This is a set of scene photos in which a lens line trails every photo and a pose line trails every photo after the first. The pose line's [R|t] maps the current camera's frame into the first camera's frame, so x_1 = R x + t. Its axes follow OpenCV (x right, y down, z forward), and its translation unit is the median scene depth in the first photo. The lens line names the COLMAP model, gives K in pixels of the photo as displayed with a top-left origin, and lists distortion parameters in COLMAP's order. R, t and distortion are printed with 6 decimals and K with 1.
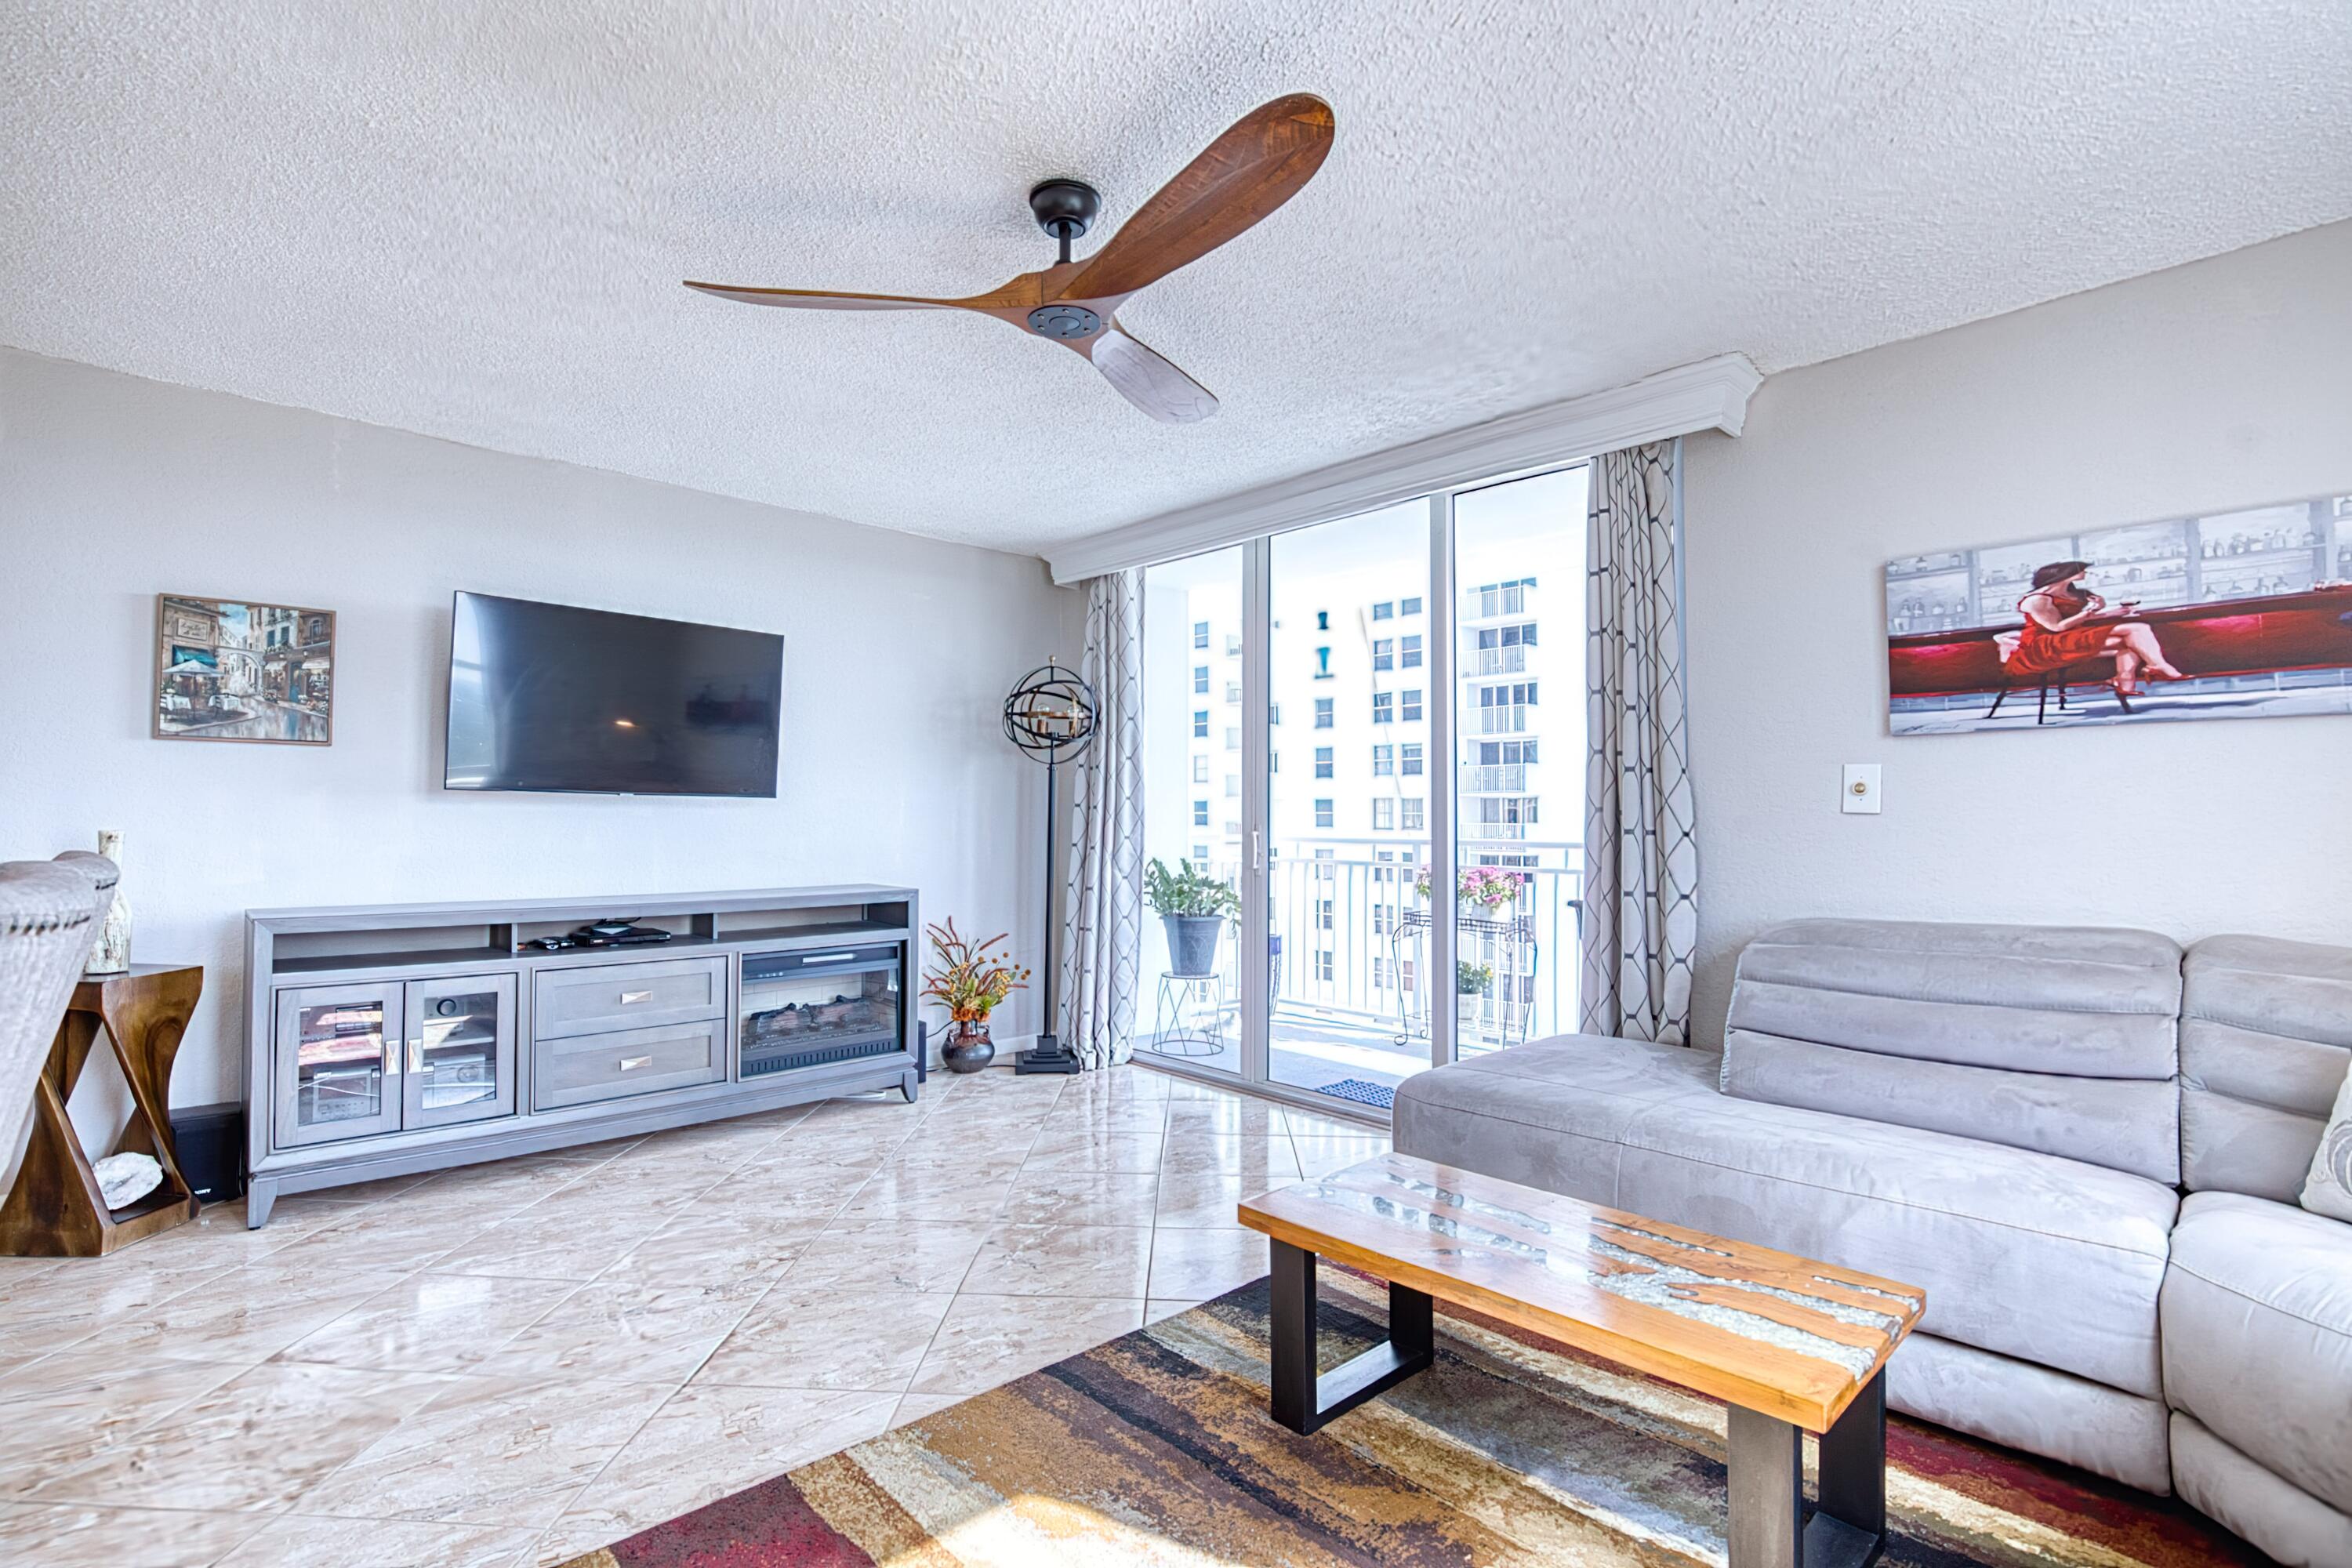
lens RADIAL K [[1091.3, 0, 1157.2], [0, 1091.3, 782.0], [0, 0, 1]] dist [-0.023874, 0.000481]
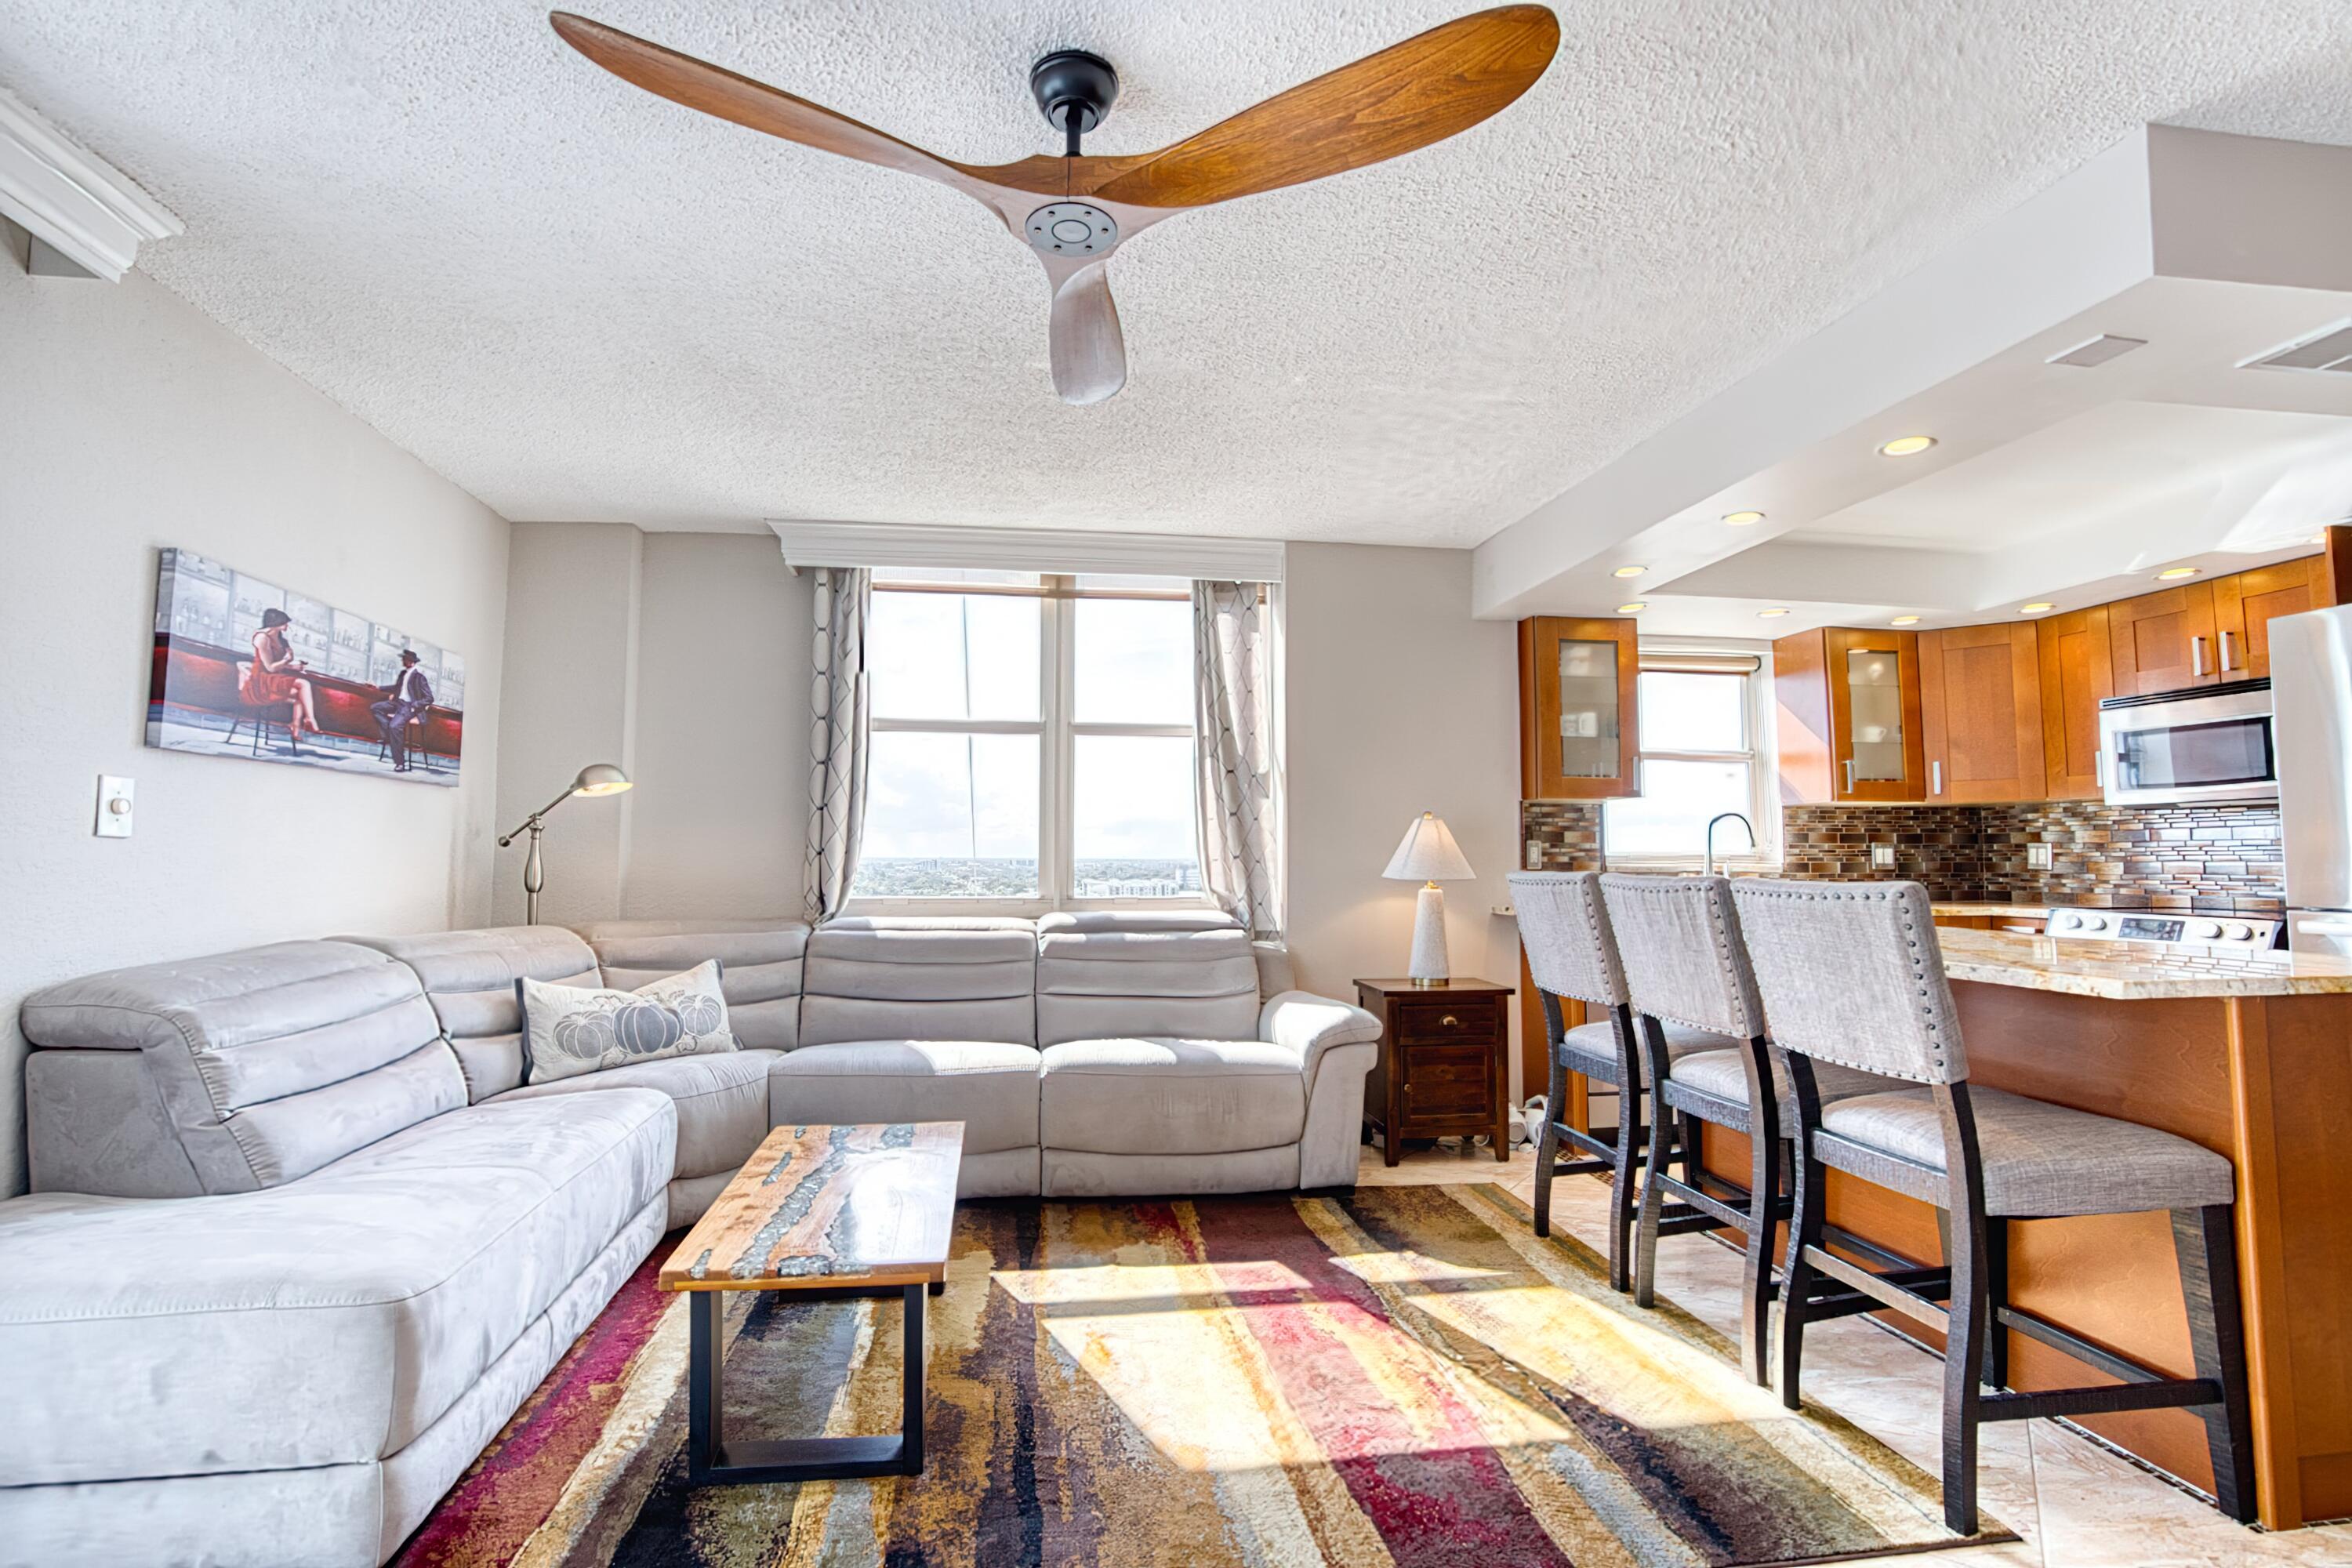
lens RADIAL K [[1081.9, 0, 1151.3], [0, 1081.9, 777.4], [0, 0, 1]] dist [-0.026625, 0.004507]
pose [[-0.821537, 0.036285, 0.568999, -0.505678], [-0.025408, 0.994652, -0.100114, 0.050899], [-0.569589, -0.096704, -0.816221, 1.391438]]
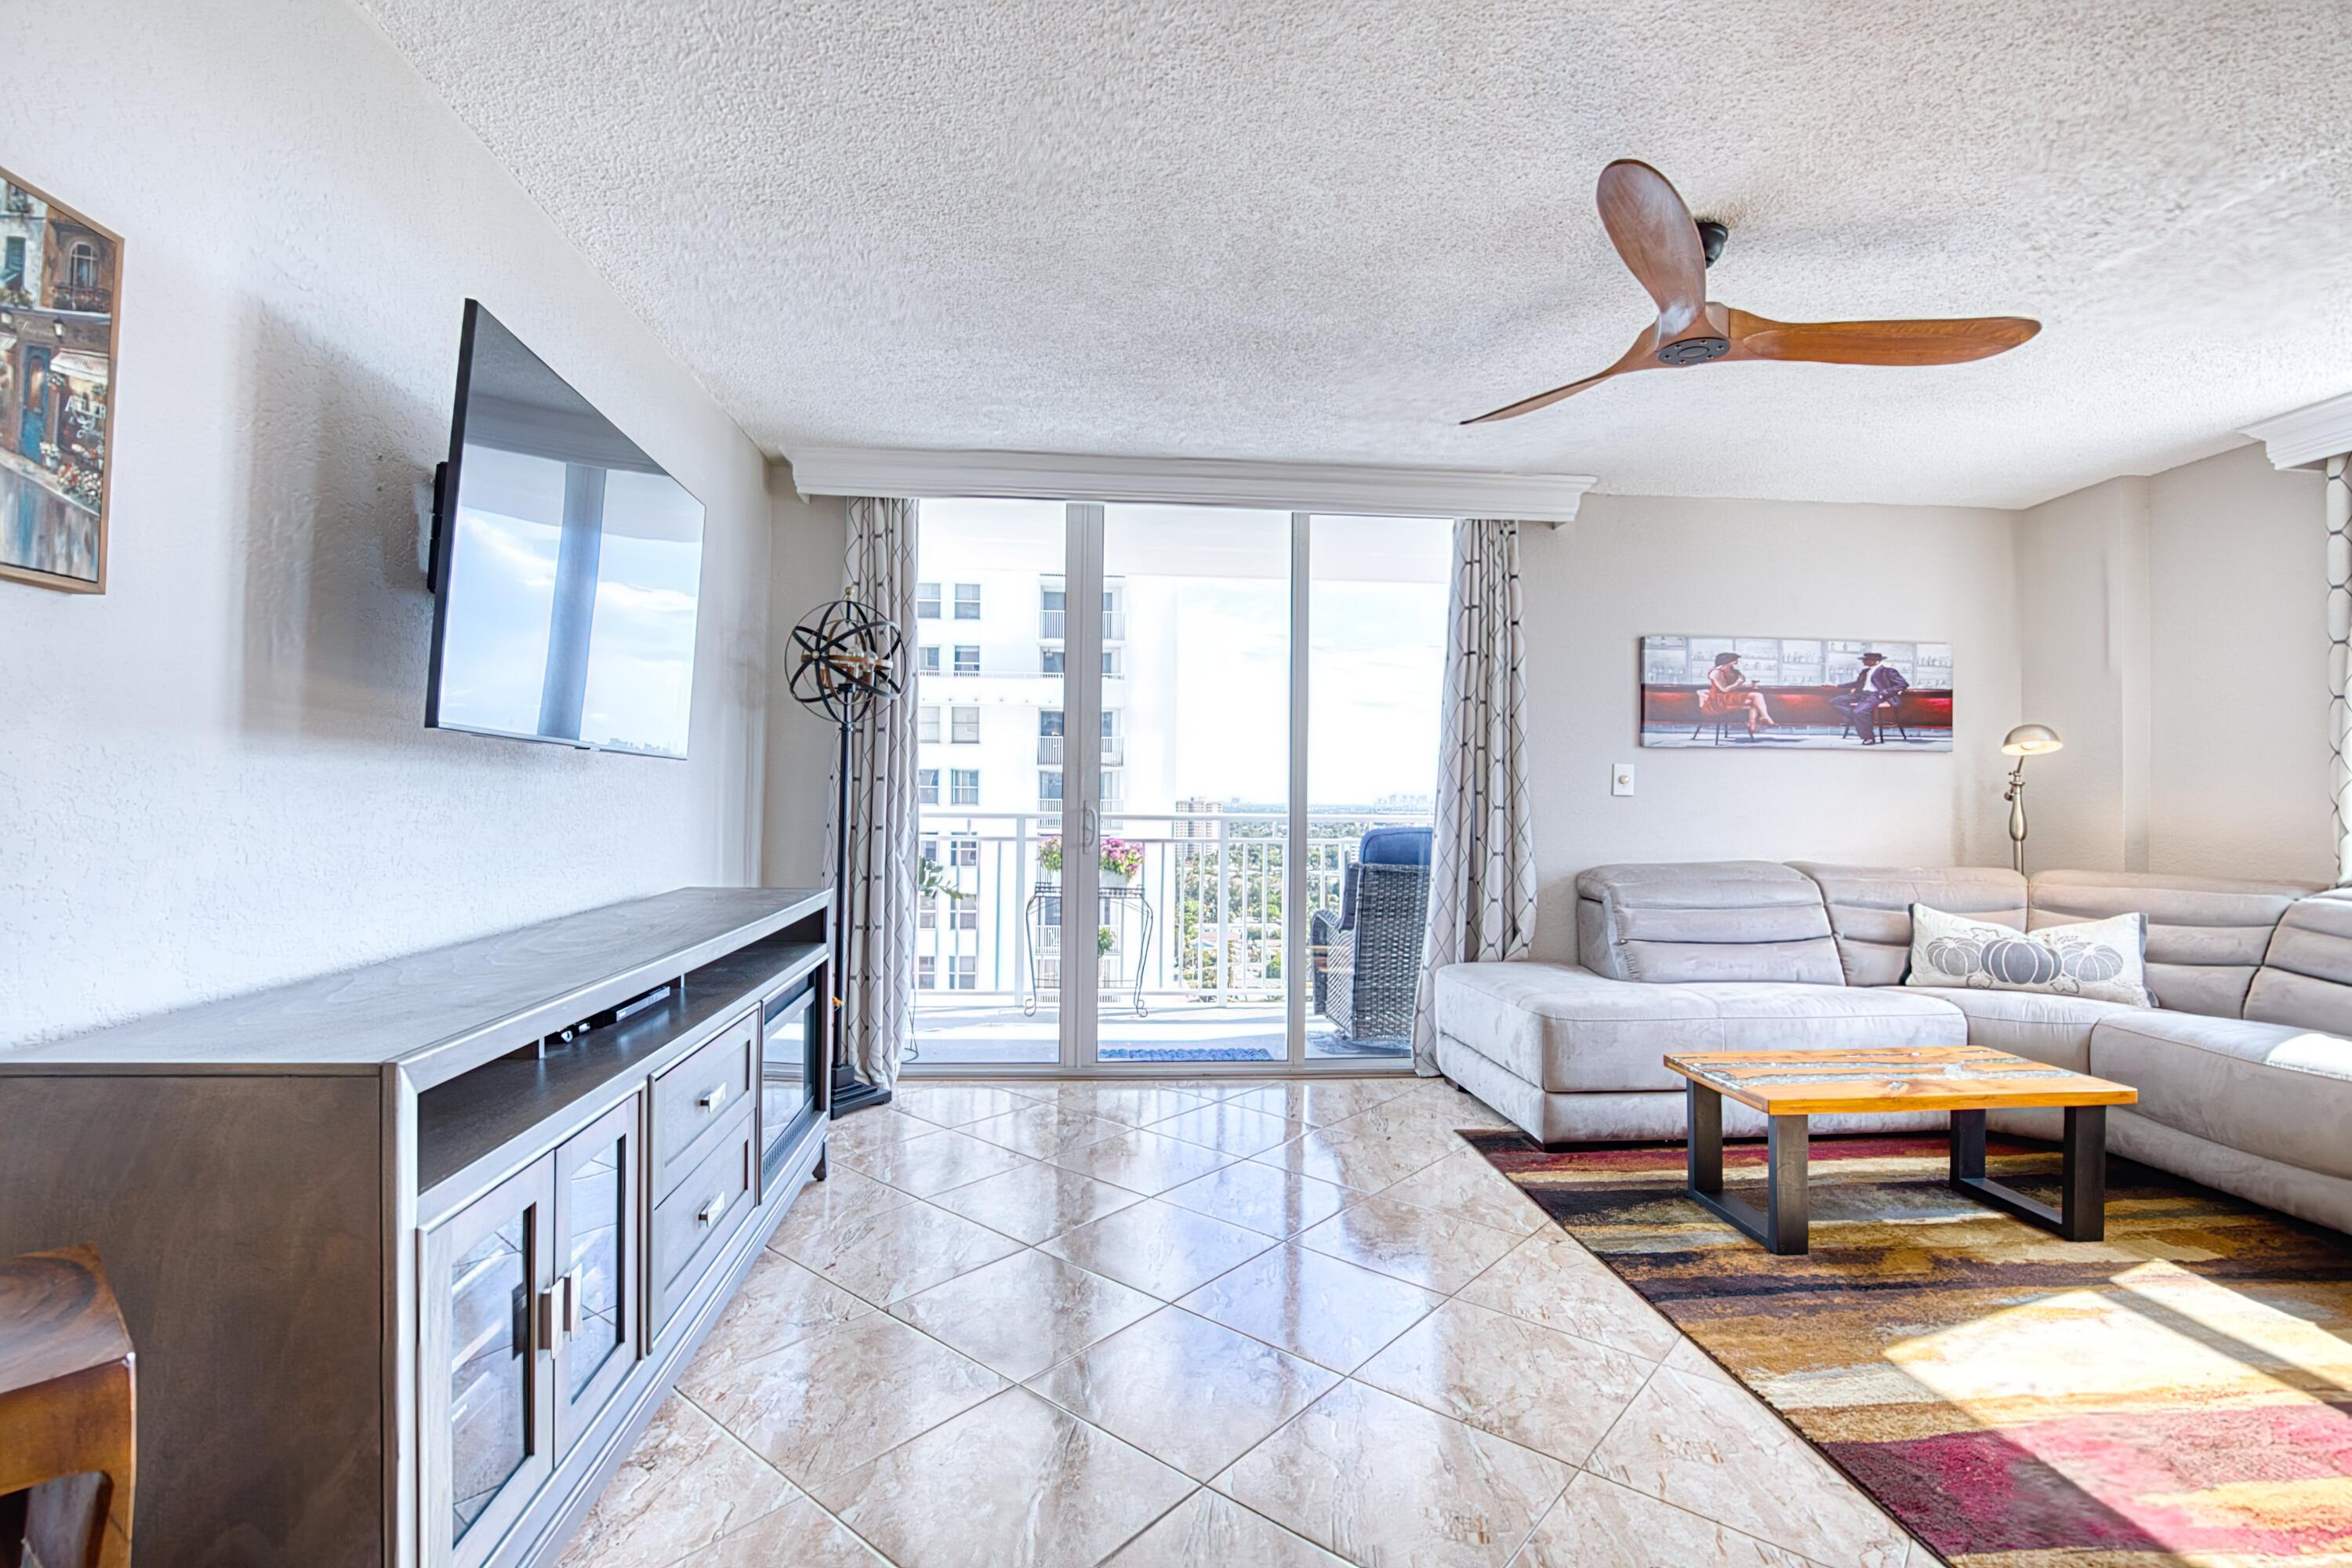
lens RADIAL K [[1081.9, 0, 1159.2], [0, 1081.9, 786.5], [0, 0, 1]] dist [-0.026625, 0.004507]
pose [[0.618873, 0.010814, 0.785417, -1.122741], [-0.034581, 0.999311, 0.013489, 0.020971], [-0.784729, -0.035508, 0.618821, 0.652017]]
